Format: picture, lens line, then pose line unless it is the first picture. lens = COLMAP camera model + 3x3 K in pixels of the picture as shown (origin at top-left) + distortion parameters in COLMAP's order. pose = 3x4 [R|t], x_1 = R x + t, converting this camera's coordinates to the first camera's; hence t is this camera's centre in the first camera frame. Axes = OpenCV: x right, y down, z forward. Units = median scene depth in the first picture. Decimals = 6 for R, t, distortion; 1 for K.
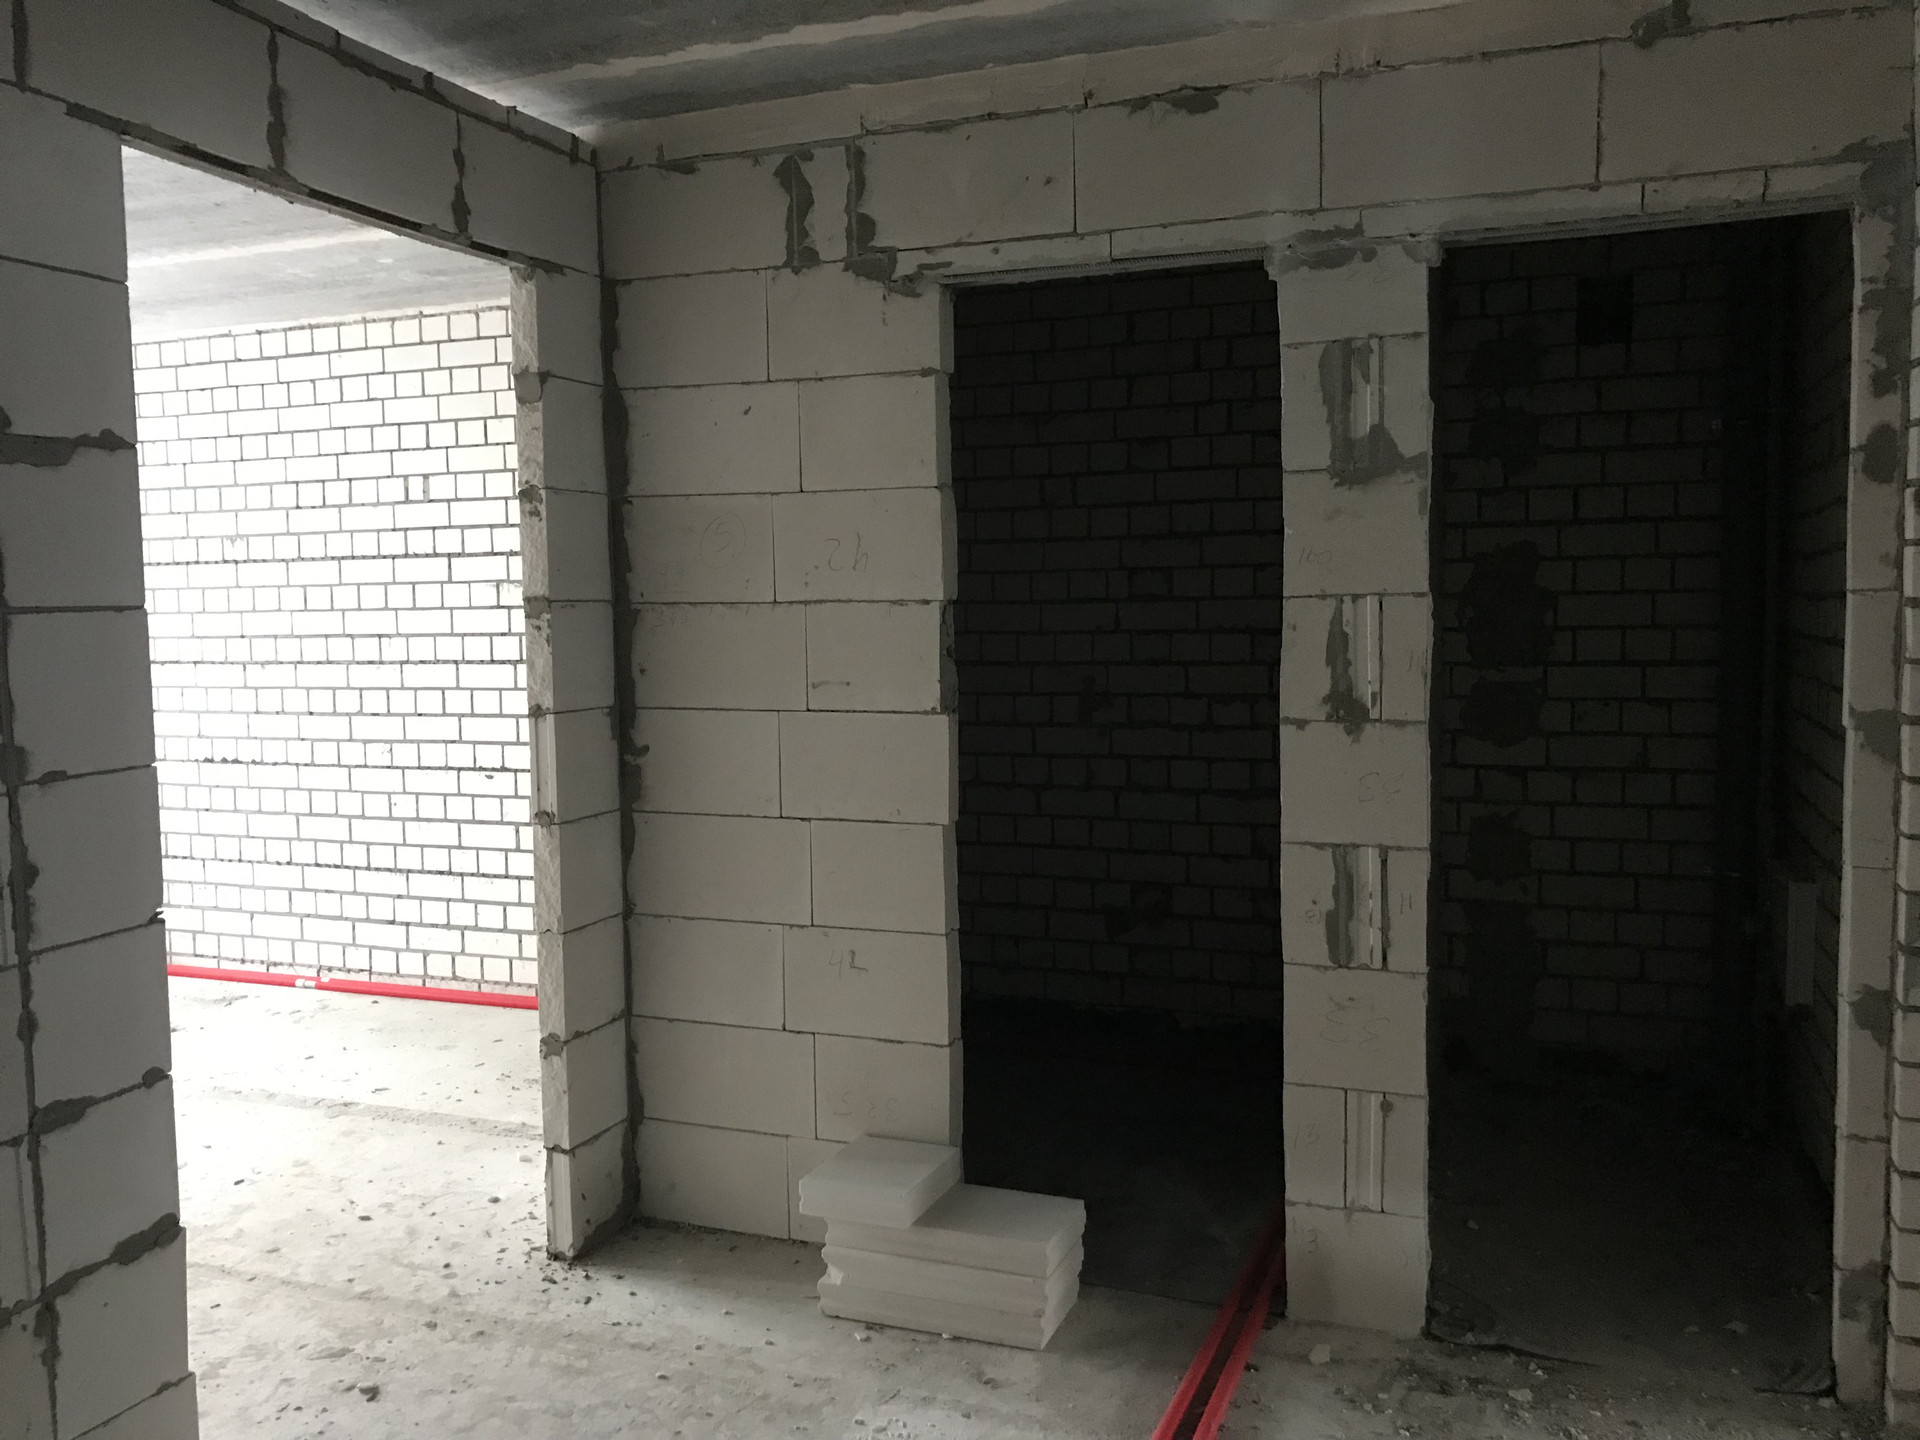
lens RADIAL K [[1599.2, 0, 962.6], [0, 1599.2, 715.2], [0, 0, 1]] dist [0.061653, -0.050260]
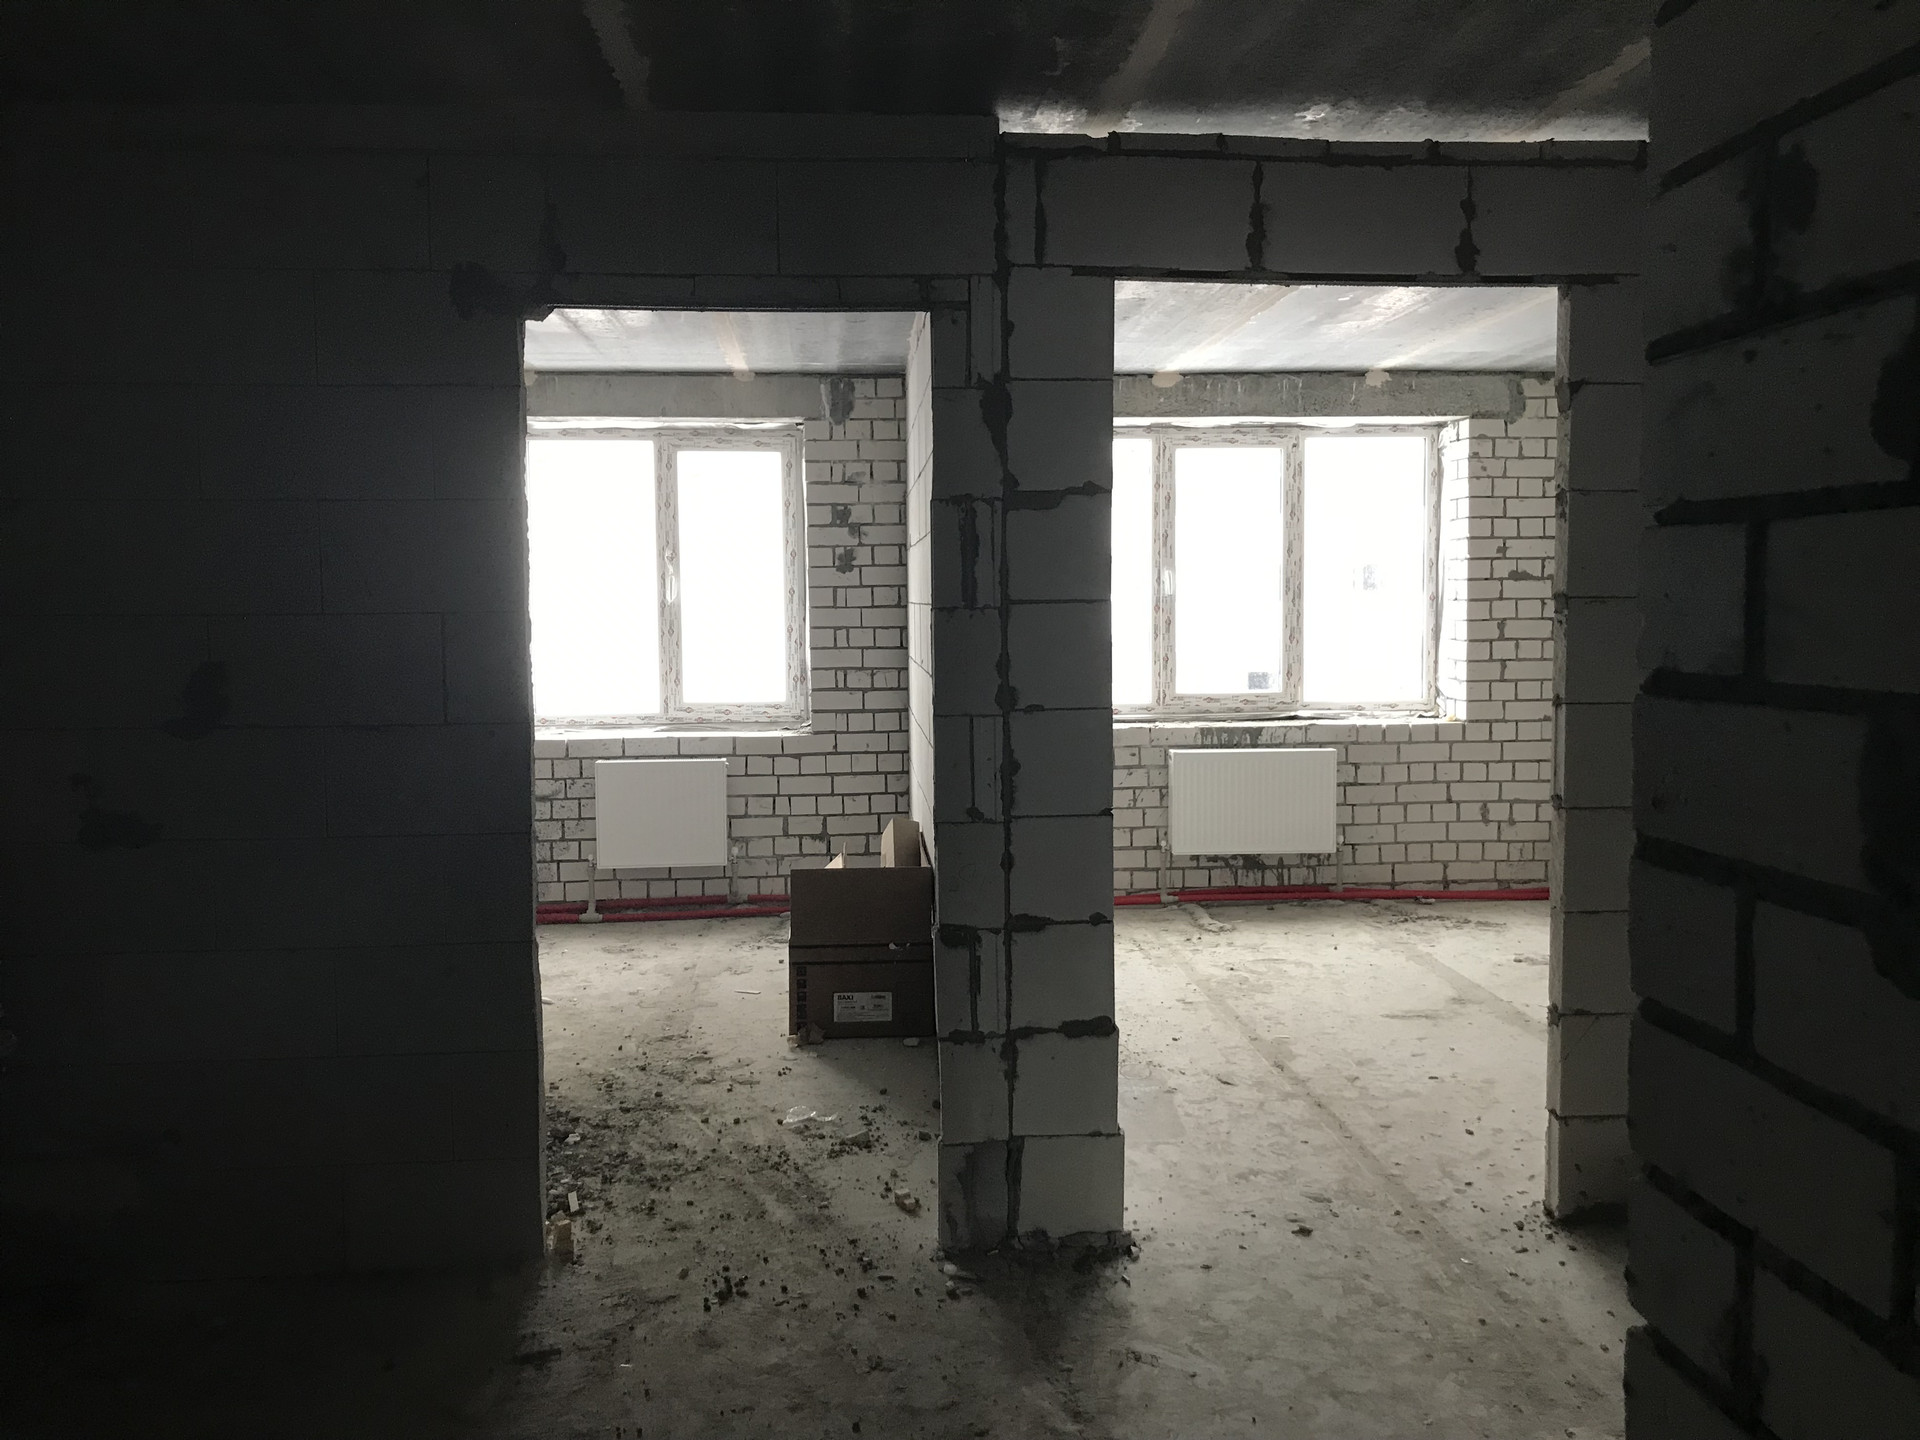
lens RADIAL K [[1599.2, 0, 963.0], [0, 1599.2, 709.9], [0, 0, 1]] dist [0.061653, -0.050260]
pose [[0.439484, 0.077543, -0.894897, 0.589438], [-0.073141, 0.996048, 0.050389, -0.023637], [0.895267, 0.043308, 0.443419, 0.195421]]
